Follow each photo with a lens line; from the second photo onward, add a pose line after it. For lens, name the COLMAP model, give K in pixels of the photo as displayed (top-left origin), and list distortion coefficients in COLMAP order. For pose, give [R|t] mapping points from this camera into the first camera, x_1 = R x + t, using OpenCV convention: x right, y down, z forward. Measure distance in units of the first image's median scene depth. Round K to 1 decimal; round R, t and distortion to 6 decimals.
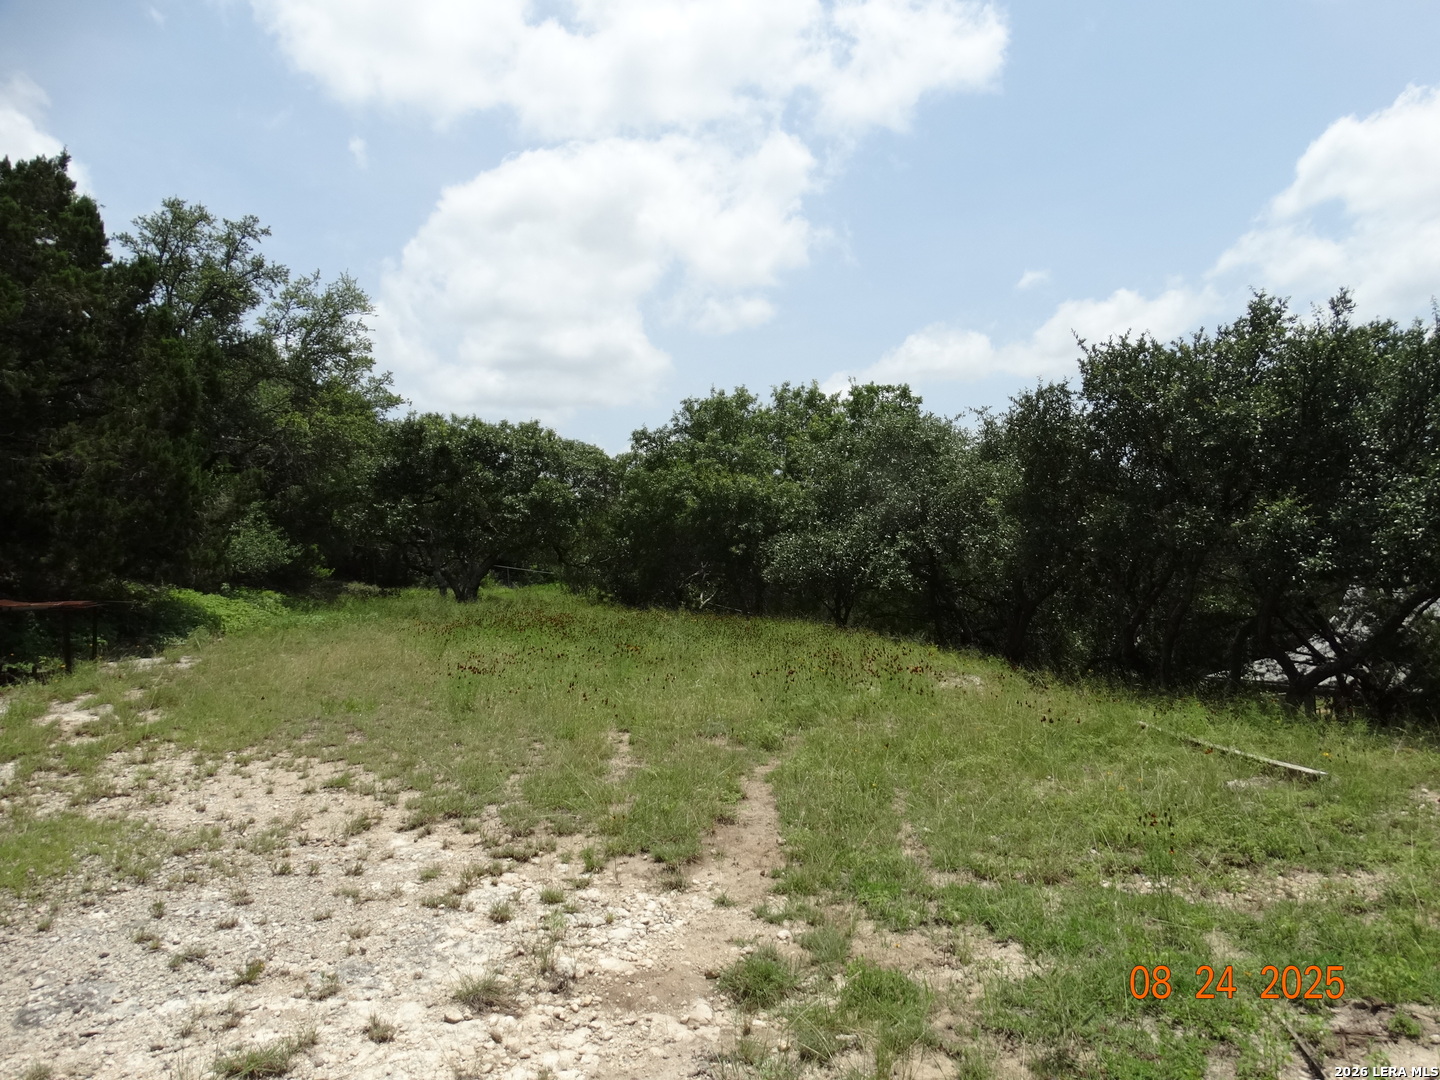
lens RADIAL K [[1000.9, 0, 721.8], [0, 1000.9, 541.0], [0, 0, 1]] dist [-0.003571, -0.009505]
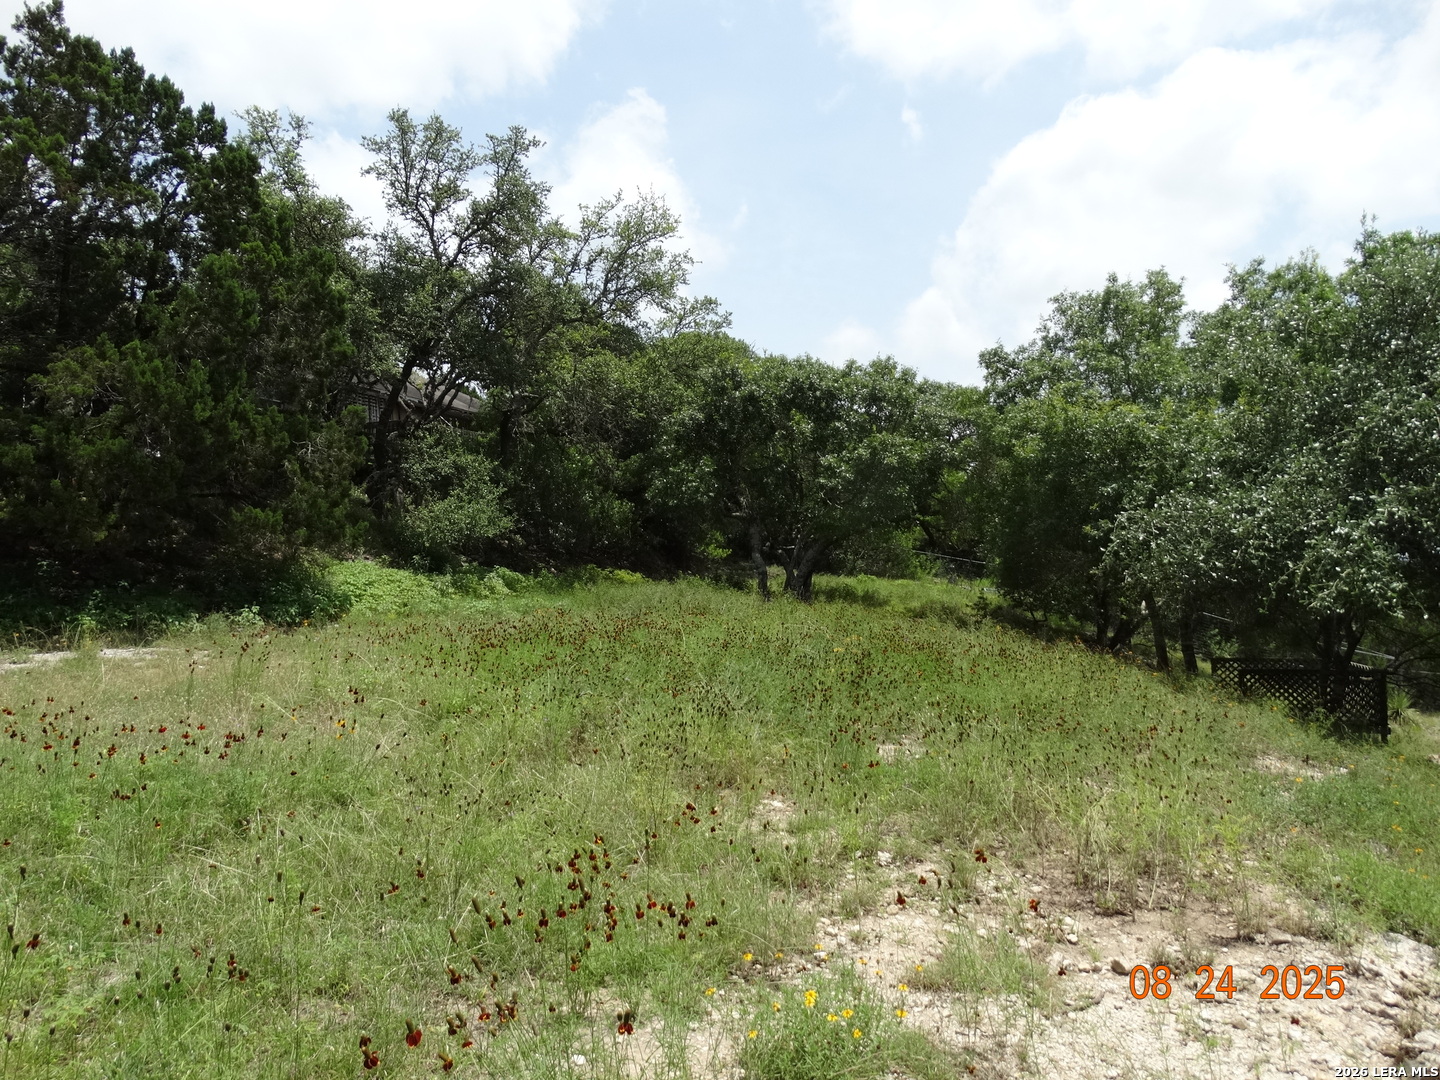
lens RADIAL K [[1000.9, 0, 717.6], [0, 1000.9, 540.1], [0, 0, 1]] dist [-0.003571, -0.009505]
pose [[0.844149, 0.022986, -0.535616, 0.122952], [-0.018719, 0.999735, 0.013403, 0.010557], [0.535782, -0.001288, 0.844355, 0.332926]]
